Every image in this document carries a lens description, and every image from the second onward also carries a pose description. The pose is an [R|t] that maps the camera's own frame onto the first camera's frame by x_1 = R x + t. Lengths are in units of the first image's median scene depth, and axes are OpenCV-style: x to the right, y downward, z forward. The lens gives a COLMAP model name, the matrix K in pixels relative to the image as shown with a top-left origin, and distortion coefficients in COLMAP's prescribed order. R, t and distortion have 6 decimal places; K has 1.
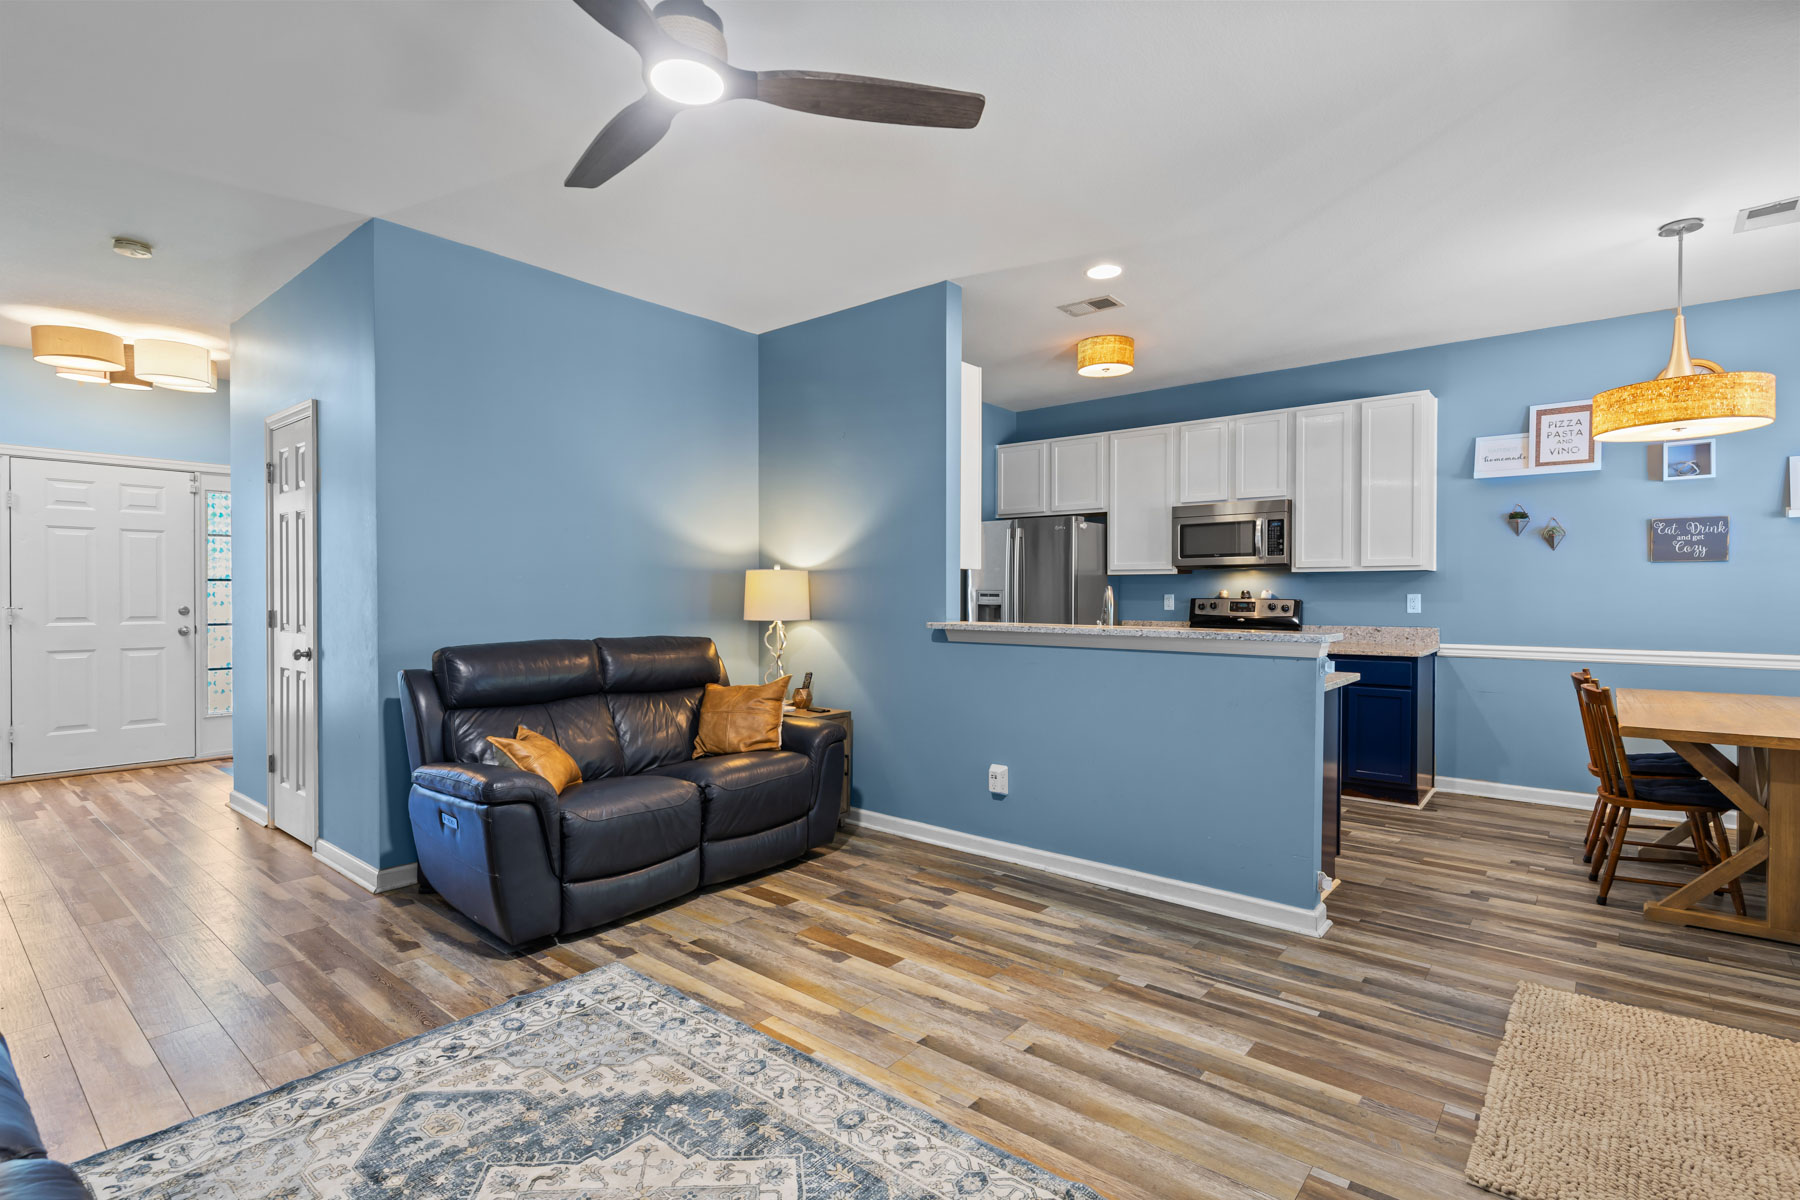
lens RADIAL K [[856.0, 0, 900.4], [0, 856.0, 603.9], [0, 0, 1]] dist [0.001868, -0.001458]
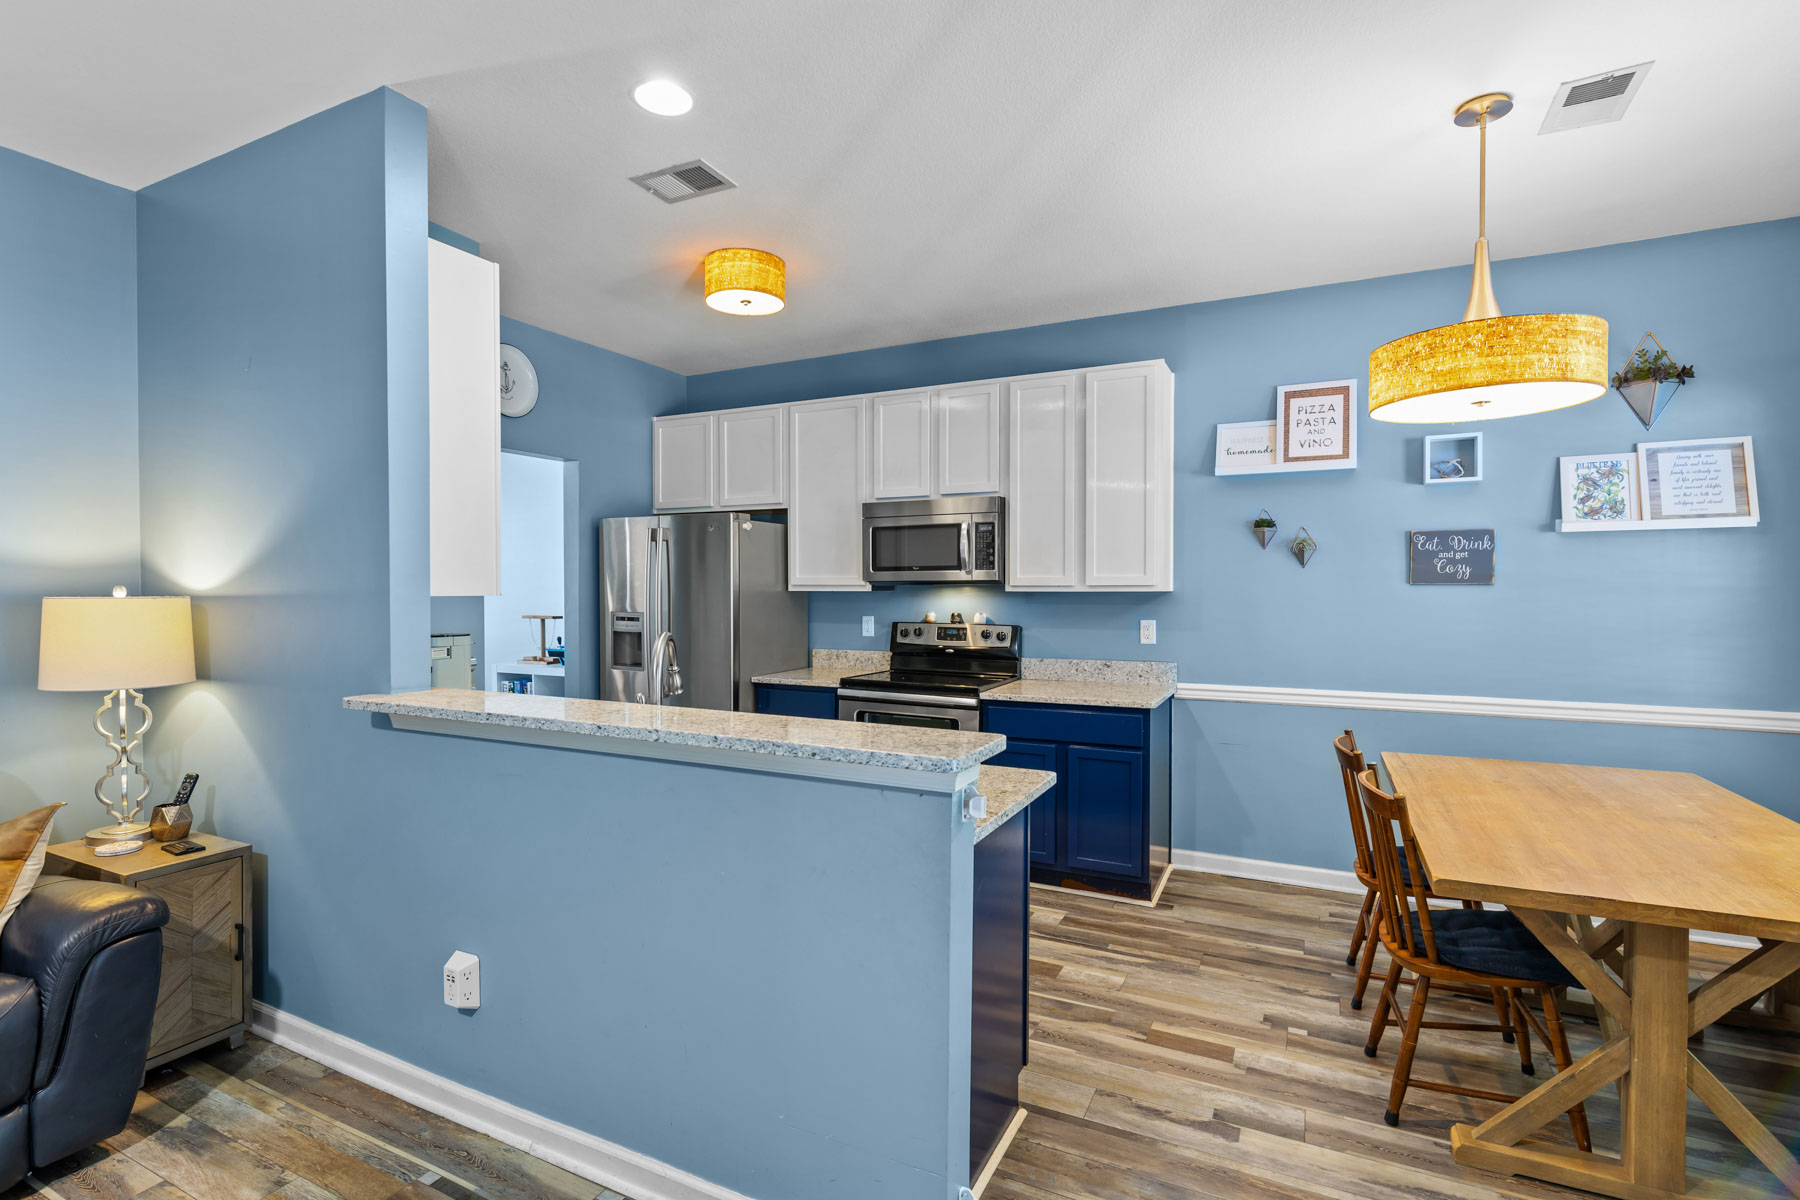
lens RADIAL K [[841.7, 0, 899.1], [0, 841.7, 604.0], [0, 0, 1]] dist [-0.002288, -0.000761]
pose [[0.972791, -0.004030, 0.231650, 0.229429], [0.002892, 0.999982, 0.005249, -0.036540], [-0.231667, -0.004436, 0.972785, 0.348179]]
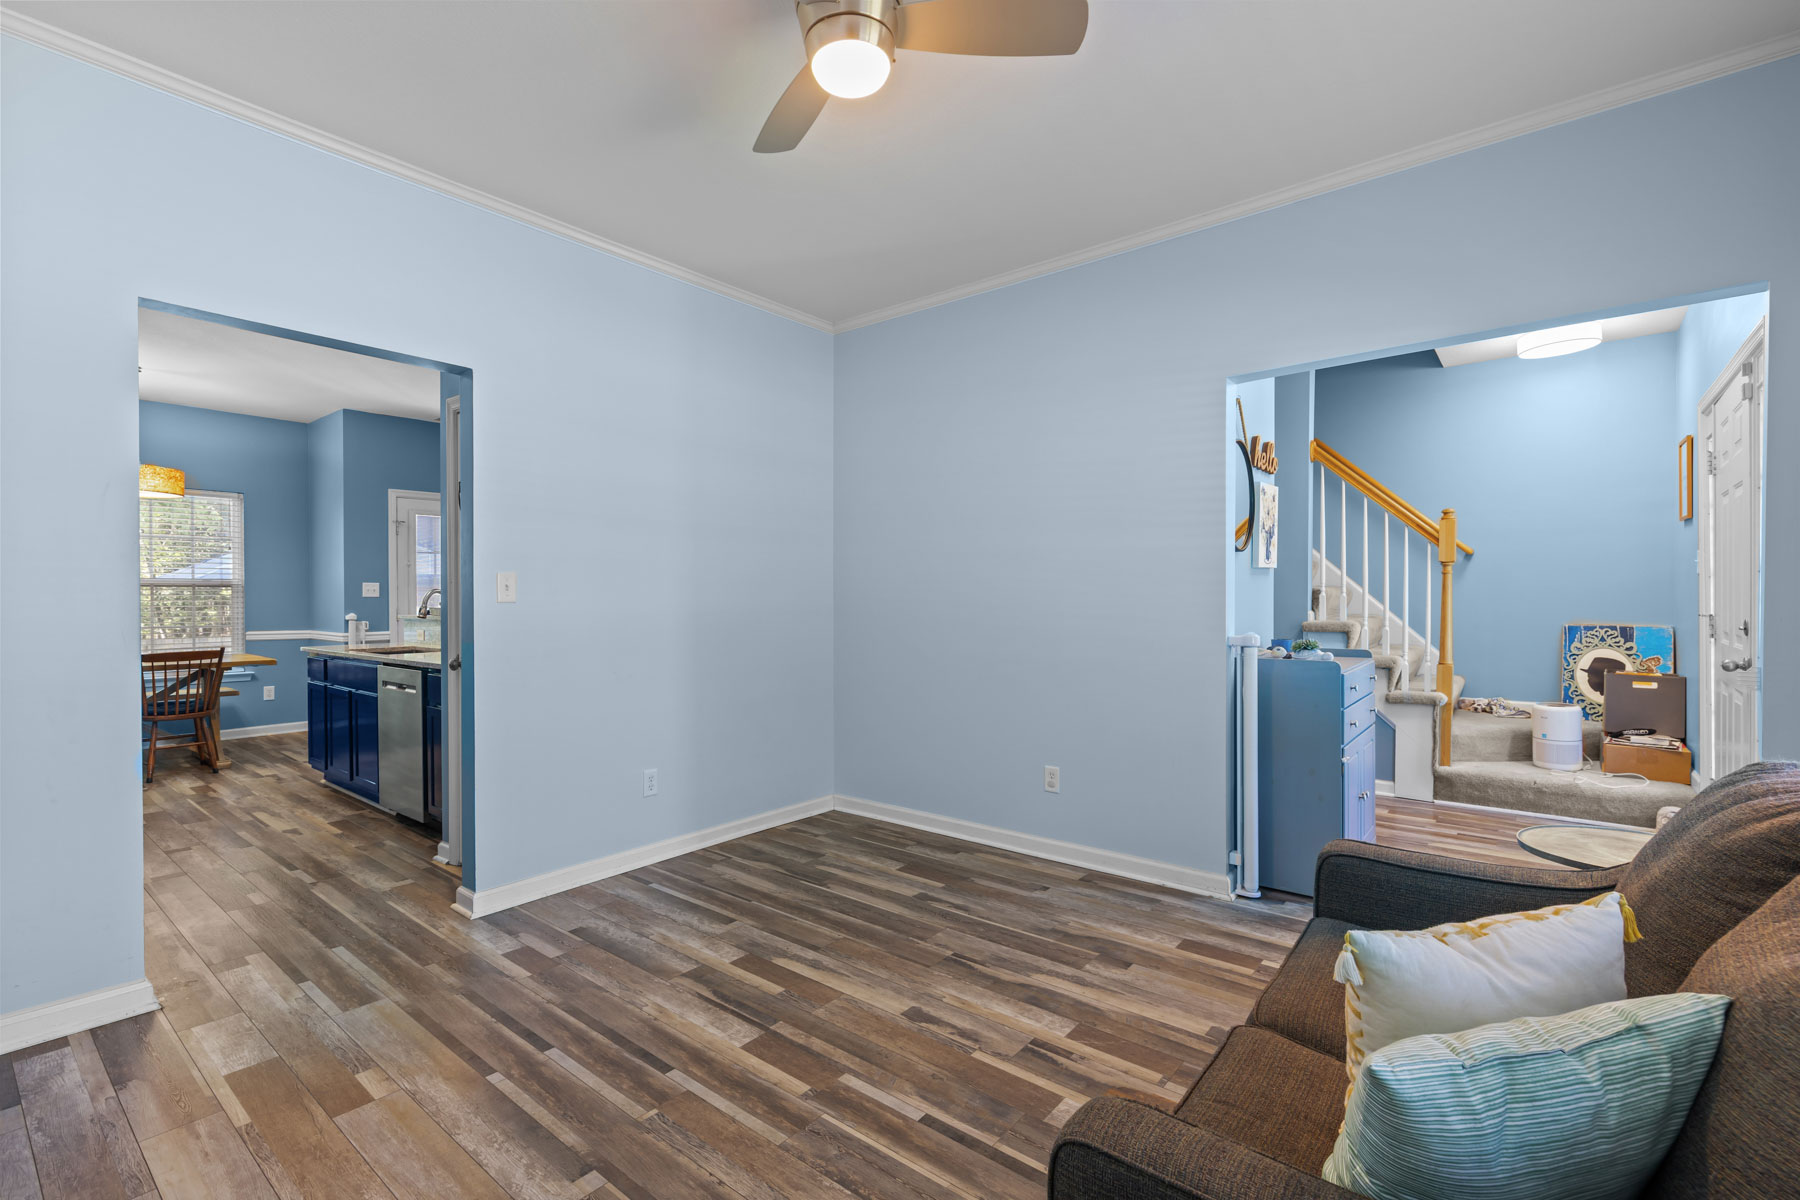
lens RADIAL K [[808.2, 0, 891.9], [0, 808.2, 601.5], [0, 0, 1]] dist [0.004833, 0.000434]
pose [[-1.000000, -0.000146, -0.000939, -0.411408], [-0.000165, 0.999774, 0.021249, -0.024237], [0.000936, 0.021249, -0.999774, 1.969525]]
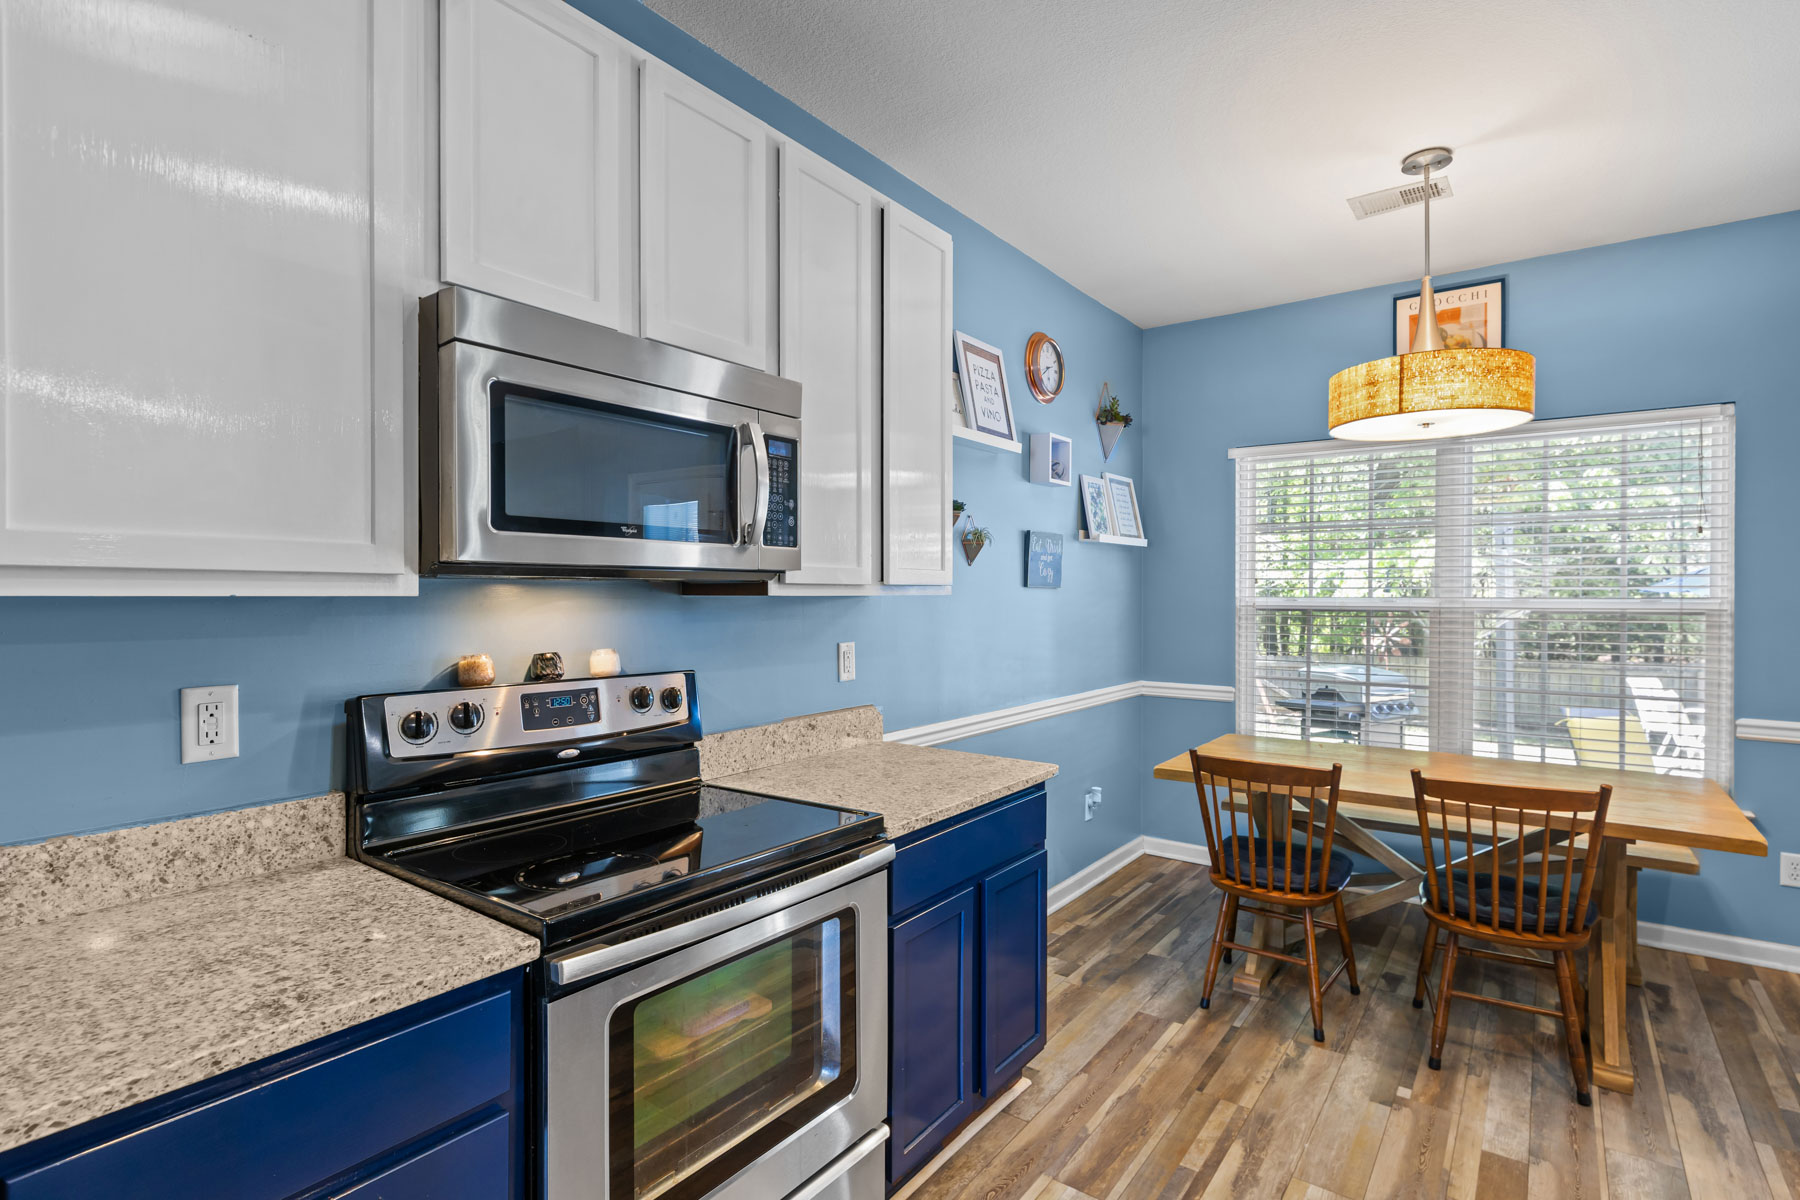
lens RADIAL K [[874.1, 0, 905.0], [0, 874.1, 601.3], [0, 0, 1]] dist [0.004091, 0.000373]
pose [[-0.058015, -0.007589, 0.998287, 0.117890], [0.012829, 0.999883, 0.008347, -0.045251], [-0.998233, 0.013291, -0.057911, 1.173902]]
